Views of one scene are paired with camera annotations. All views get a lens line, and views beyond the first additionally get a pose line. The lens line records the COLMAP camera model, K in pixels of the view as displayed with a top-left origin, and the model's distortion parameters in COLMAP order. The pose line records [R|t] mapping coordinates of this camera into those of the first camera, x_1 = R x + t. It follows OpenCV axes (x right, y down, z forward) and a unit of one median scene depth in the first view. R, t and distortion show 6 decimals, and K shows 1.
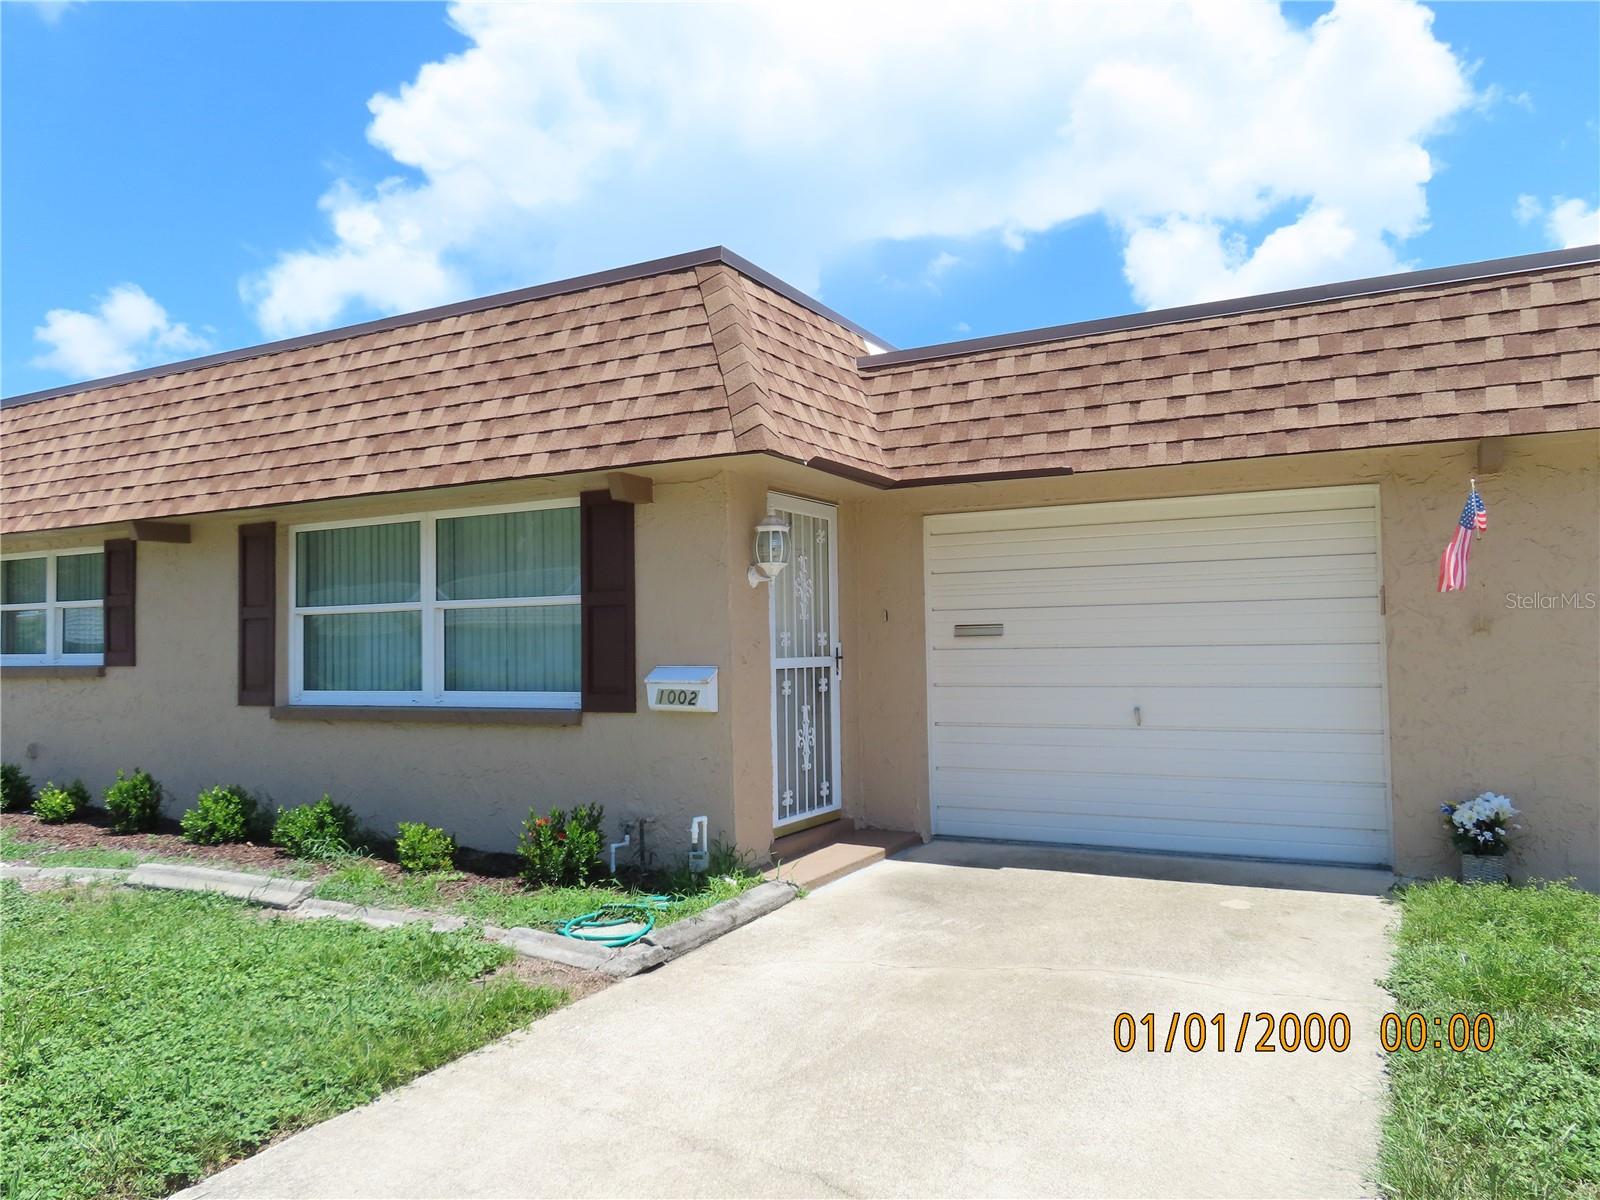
lens RADIAL K [[1150.3, 0, 800.0], [0, 1150.3, 600.0], [0, 0, 1]] dist [0.001765, 0.002910]
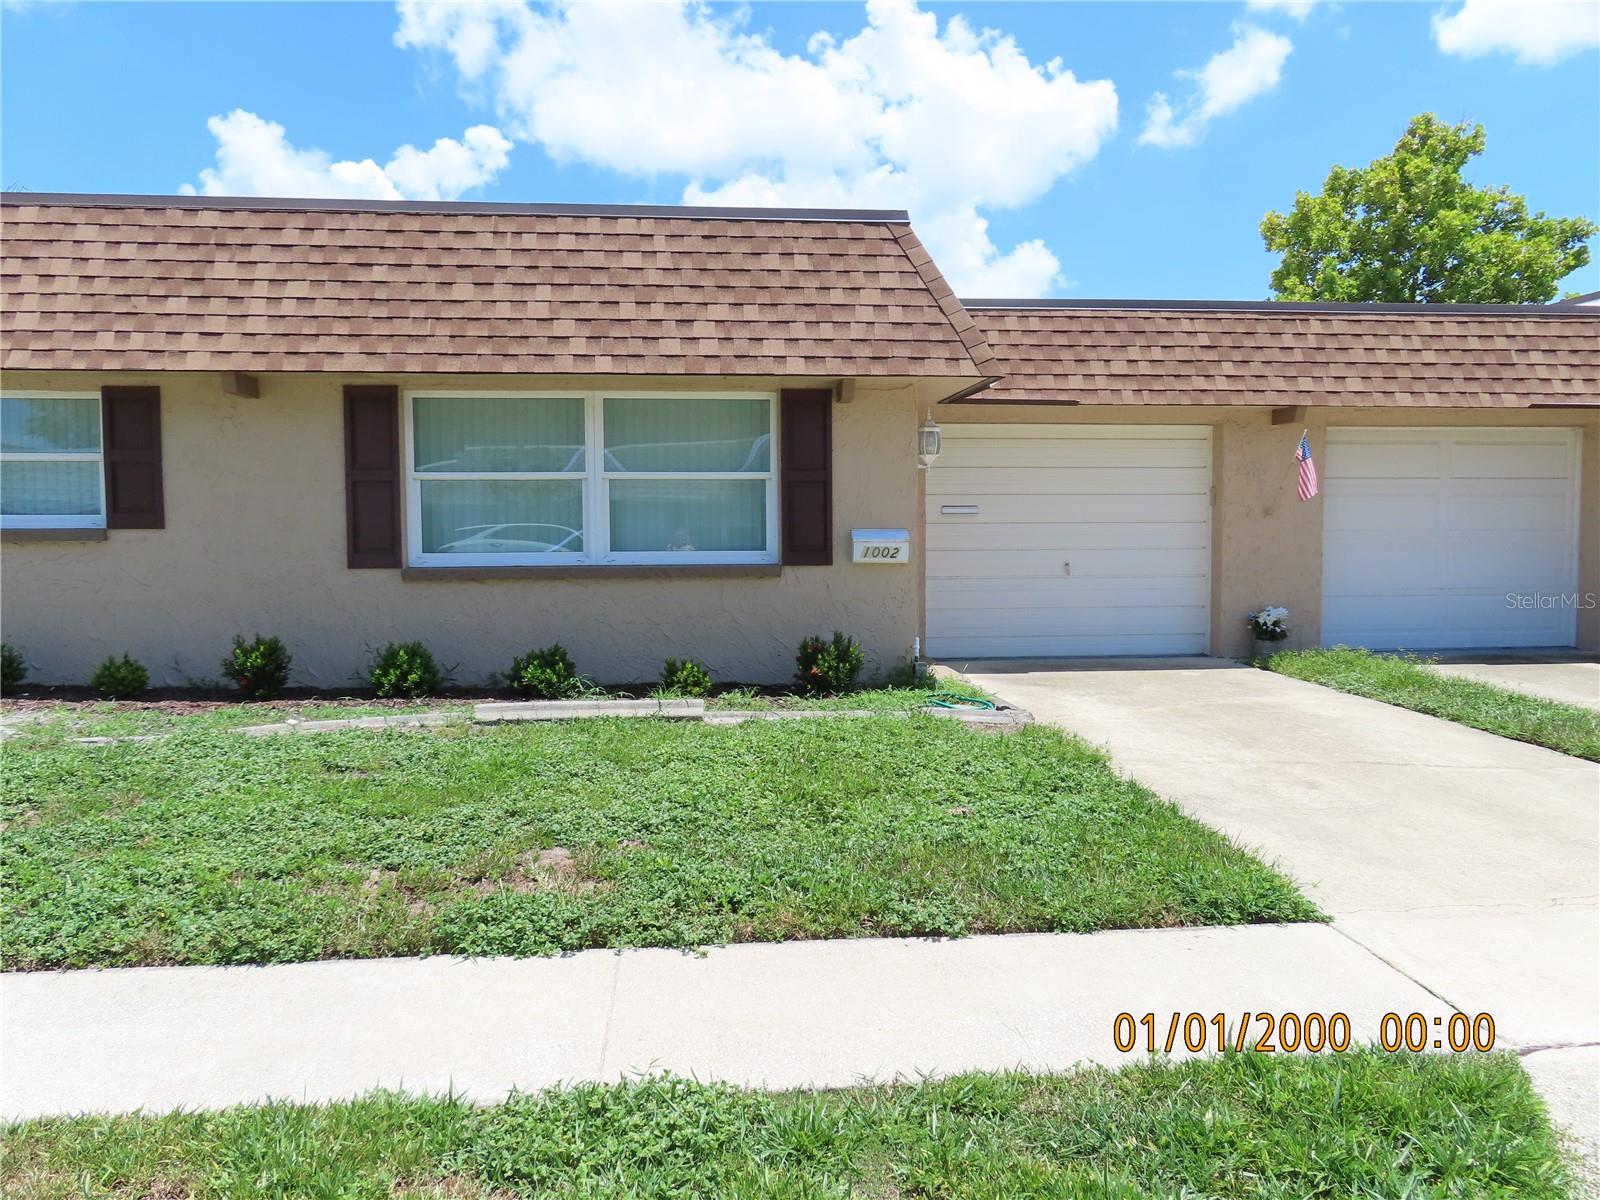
lens RADIAL K [[1150.3, 0, 800.0], [0, 1150.3, 600.0], [0, 0, 1]] dist [0.001765, 0.002910]
pose [[0.828800, -0.019076, 0.559219, -0.882989], [-0.030219, 0.996434, 0.078778, 0.035080], [-0.558728, -0.082190, 0.825268, -0.053912]]
